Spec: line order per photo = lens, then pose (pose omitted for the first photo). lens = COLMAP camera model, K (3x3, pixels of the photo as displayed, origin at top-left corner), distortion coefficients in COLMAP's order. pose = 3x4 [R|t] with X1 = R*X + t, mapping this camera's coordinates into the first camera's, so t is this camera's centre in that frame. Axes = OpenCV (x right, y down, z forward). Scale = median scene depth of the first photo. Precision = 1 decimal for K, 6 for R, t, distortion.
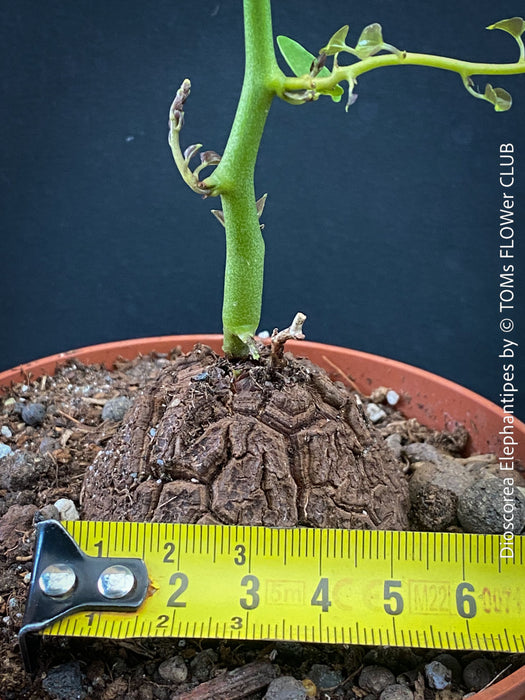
lens RADIAL K [[1028.7, 0, 265.1], [0, 1028.7, 315.2], [0, 0, 1]] dist [0.161270, -0.741171]
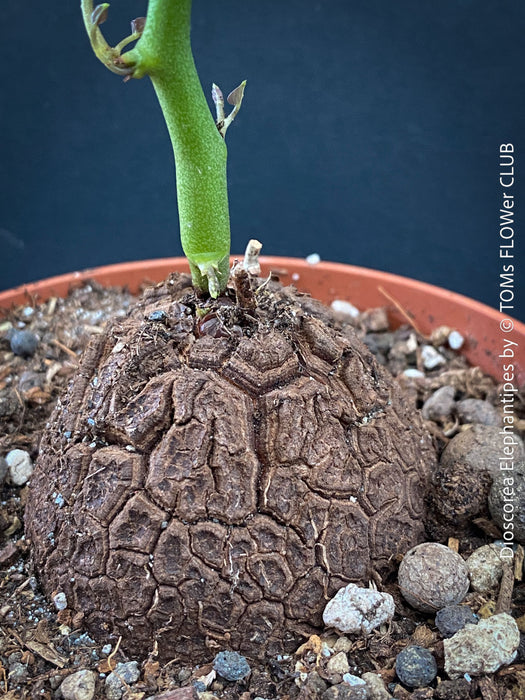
lens RADIAL K [[1028.7, 0, 265.1], [0, 1028.7, 315.2], [0, 0, 1]] dist [0.161270, -0.741171]
pose [[0.988239, 0.040944, -0.147333, 0.139493], [-0.028401, 0.995868, 0.086254, -0.011199], [0.150255, -0.081055, 0.985319, 0.238007]]
